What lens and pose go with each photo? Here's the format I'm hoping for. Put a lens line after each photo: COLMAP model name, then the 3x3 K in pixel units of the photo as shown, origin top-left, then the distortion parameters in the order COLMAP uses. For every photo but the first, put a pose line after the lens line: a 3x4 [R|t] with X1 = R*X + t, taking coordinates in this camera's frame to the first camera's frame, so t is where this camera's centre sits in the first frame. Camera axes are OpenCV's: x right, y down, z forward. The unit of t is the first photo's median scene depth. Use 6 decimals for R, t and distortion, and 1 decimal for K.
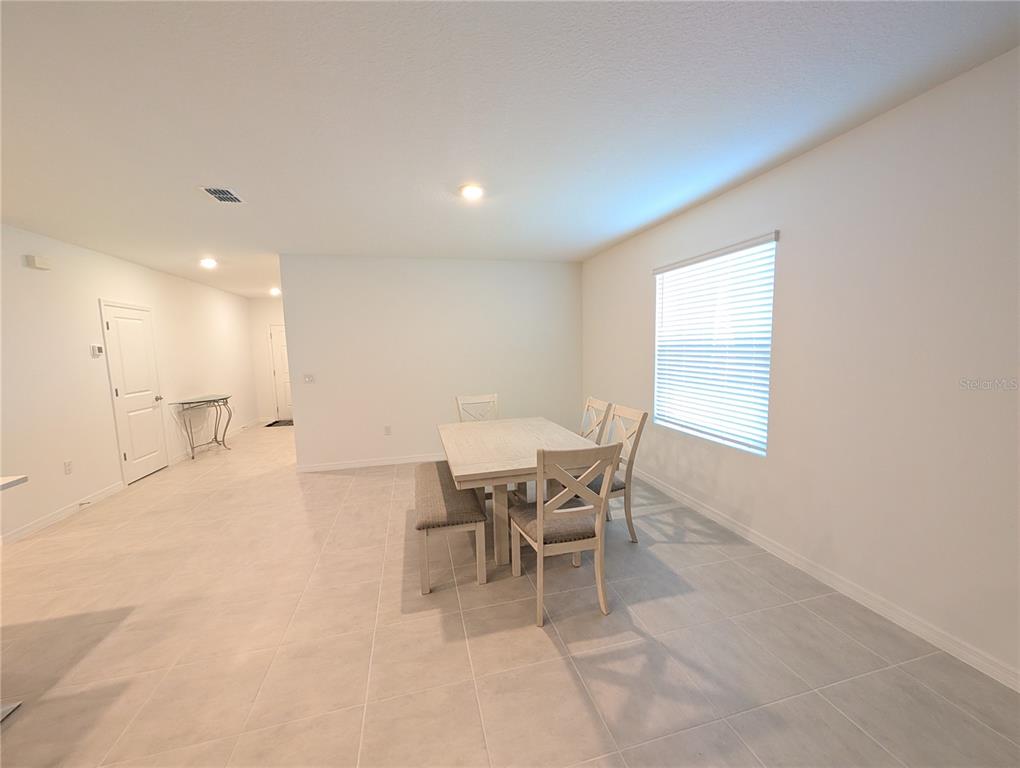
lens RADIAL K [[387.0, 0, 510.0], [0, 387.0, 384.0], [0, 0, 1]] dist [0.000889, 0.000023]
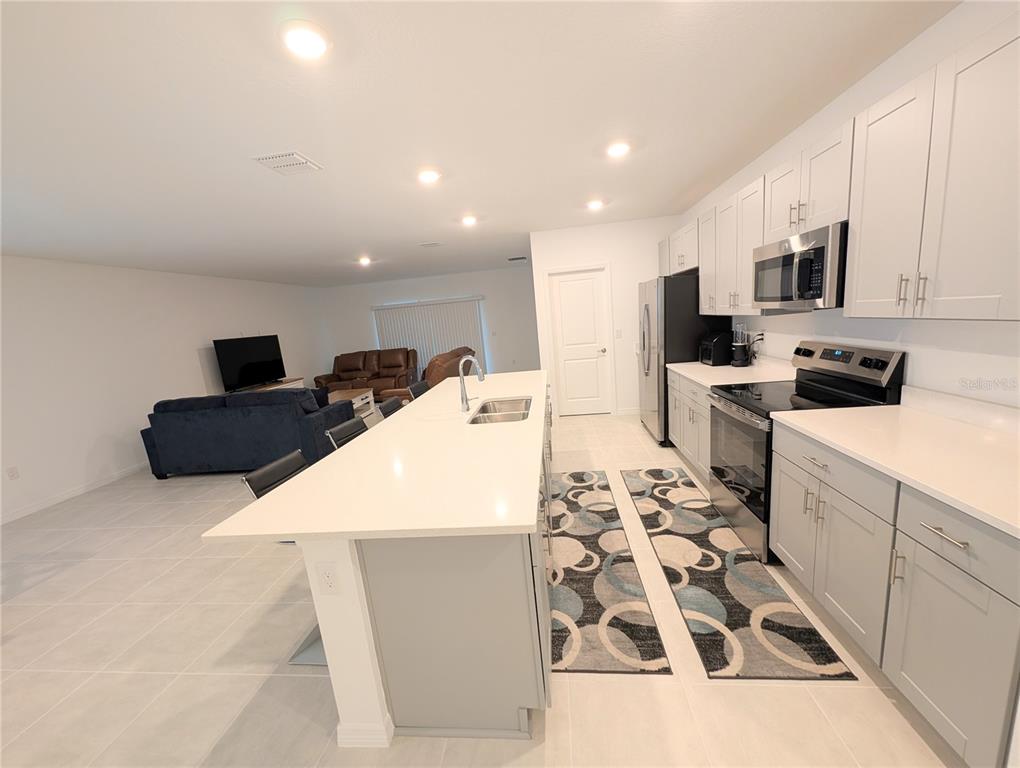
lens RADIAL K [[387.0, 0, 510.0], [0, 387.0, 384.0], [0, 0, 1]] dist [0.000889, 0.000023]
pose [[-0.930385, 0.050832, 0.363044, -0.940333], [0.151880, 0.954794, 0.255541, -0.052903], [-0.333642, 0.292890, -0.896046, 0.634354]]
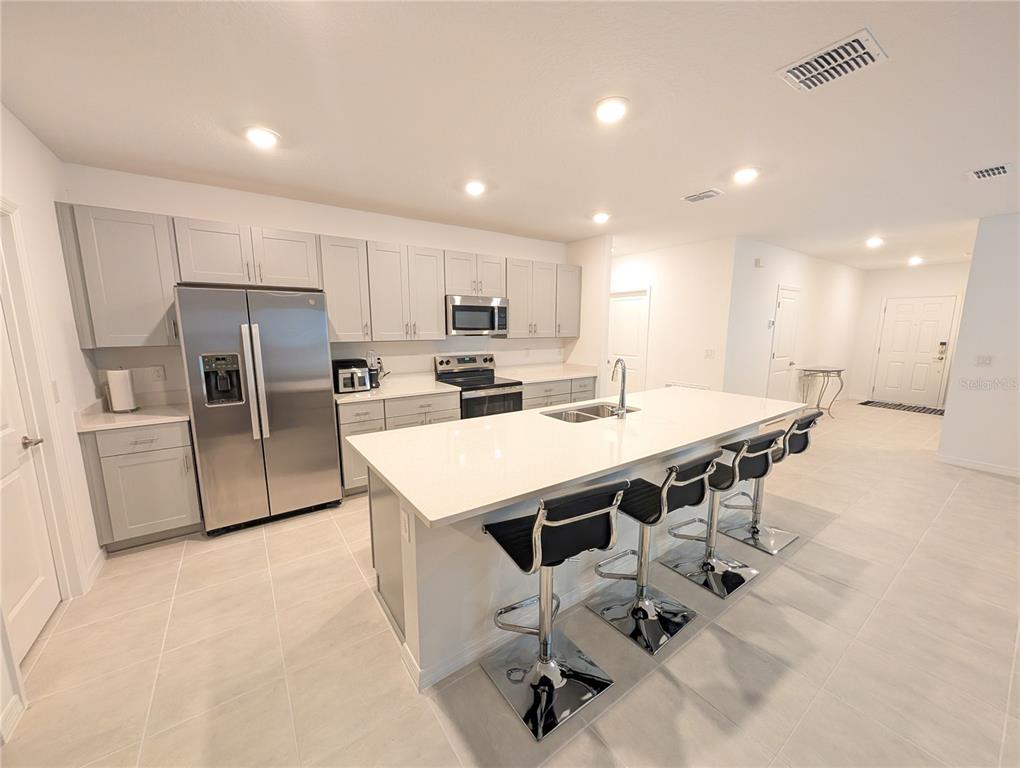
lens RADIAL K [[387.0, 0, 510.0], [0, 387.0, 384.0], [0, 0, 1]] dist [0.000889, 0.000023]
pose [[0.358440, 0.160386, -0.919672, -0.111976], [-0.098519, 0.986129, 0.133579, 0.030363], [0.928340, 0.042726, 0.369269, -0.332029]]
